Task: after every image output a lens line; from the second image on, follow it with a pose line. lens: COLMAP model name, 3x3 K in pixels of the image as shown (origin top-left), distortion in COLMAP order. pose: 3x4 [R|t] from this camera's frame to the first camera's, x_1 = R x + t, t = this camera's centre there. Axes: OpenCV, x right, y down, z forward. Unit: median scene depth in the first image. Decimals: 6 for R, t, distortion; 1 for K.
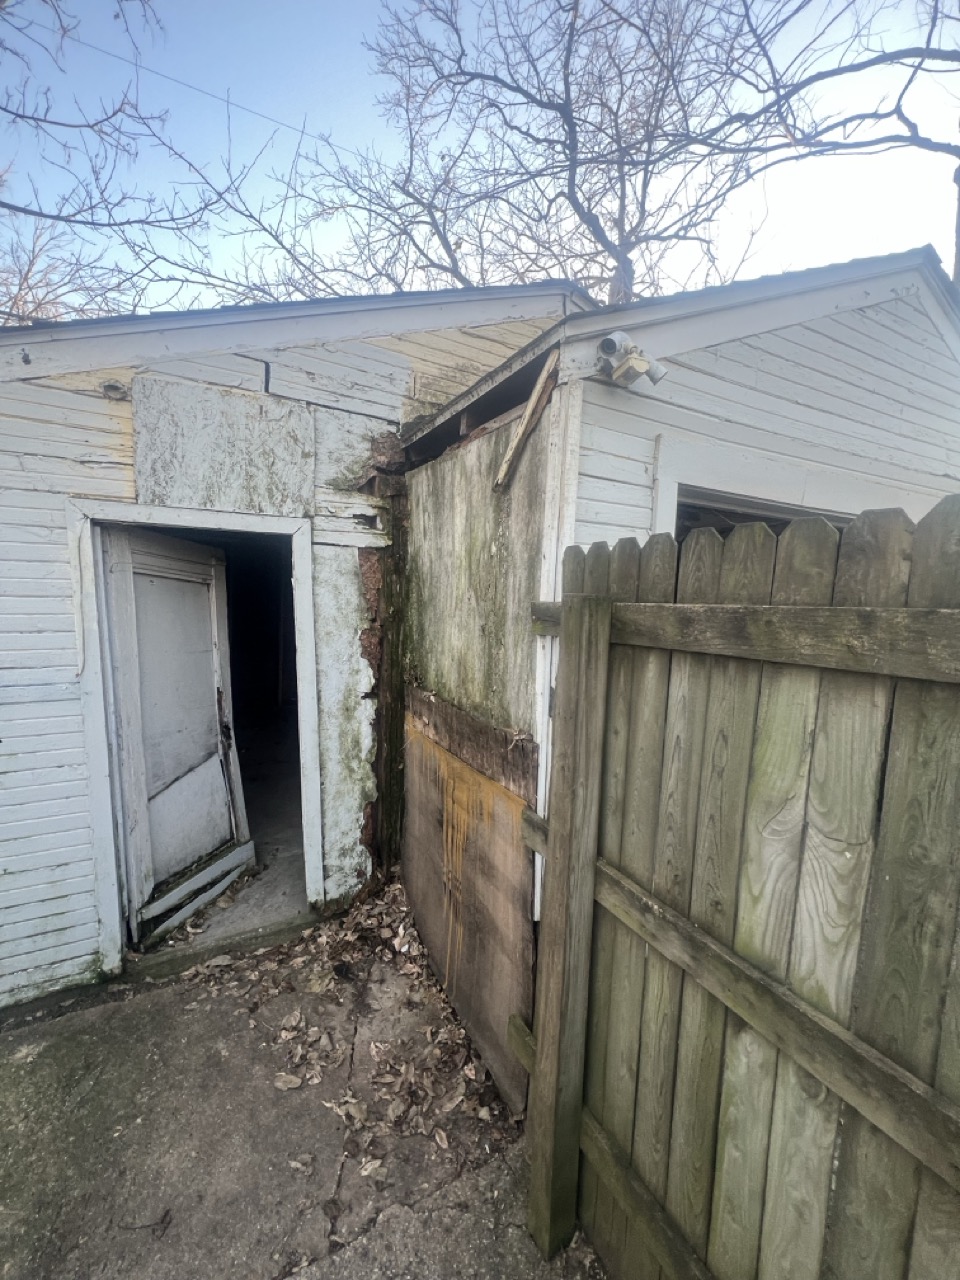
lens RADIAL K [[518.5, 0, 480.0], [0, 518.5, 640.0], [0, 0, 1]] dist [0.006402, 0.000170]
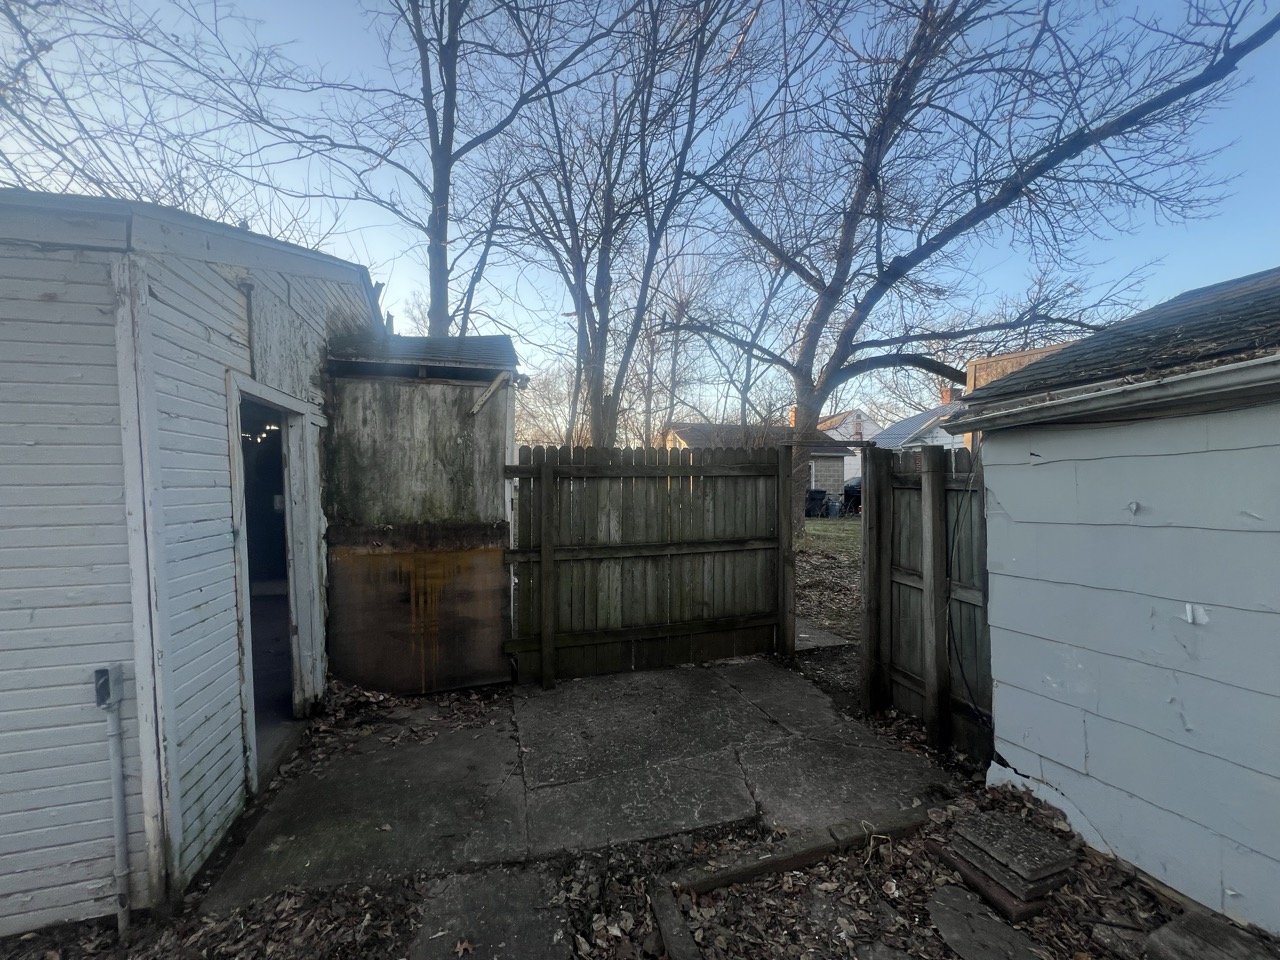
lens RADIAL K [[518.5, 0, 643.9], [0, 518.5, 482.3], [0, 0, 1]] dist [0.006402, 0.000170]
pose [[0.165294, -0.002386, 0.986241, -2.020444], [0.099812, 0.994903, -0.014321, 0.100555], [-0.981181, 0.100806, 0.164690, -0.065999]]
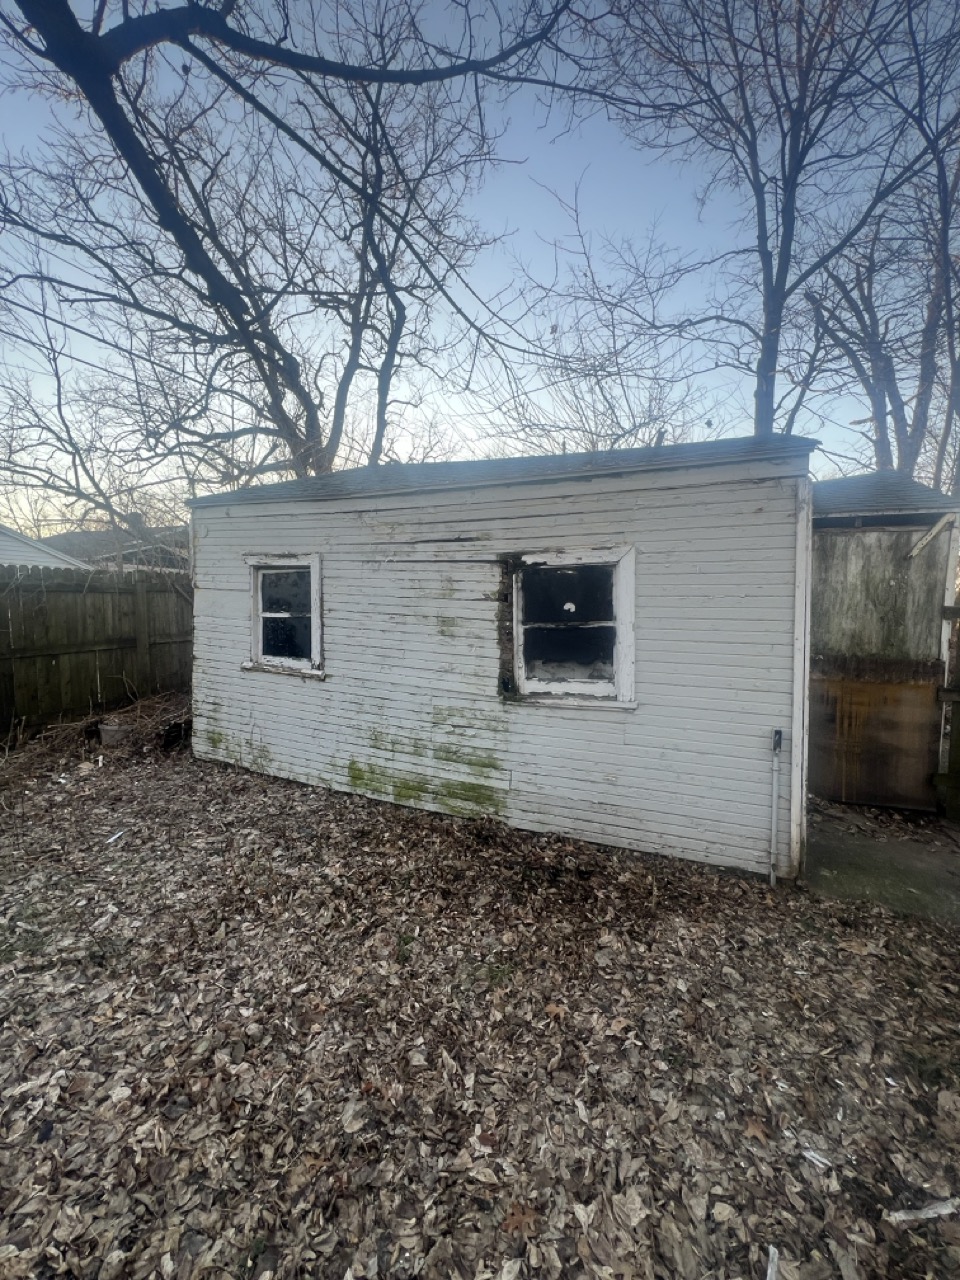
lens RADIAL K [[518.5, 0, 480.0], [0, 518.5, 640.0], [0, 0, 1]] dist [0.006402, 0.000170]
pose [[0.757868, -0.022187, 0.652031, -2.989744], [0.040013, 0.999121, -0.012510, 0.032098], [-0.651180, 0.035571, 0.758089, 0.476553]]
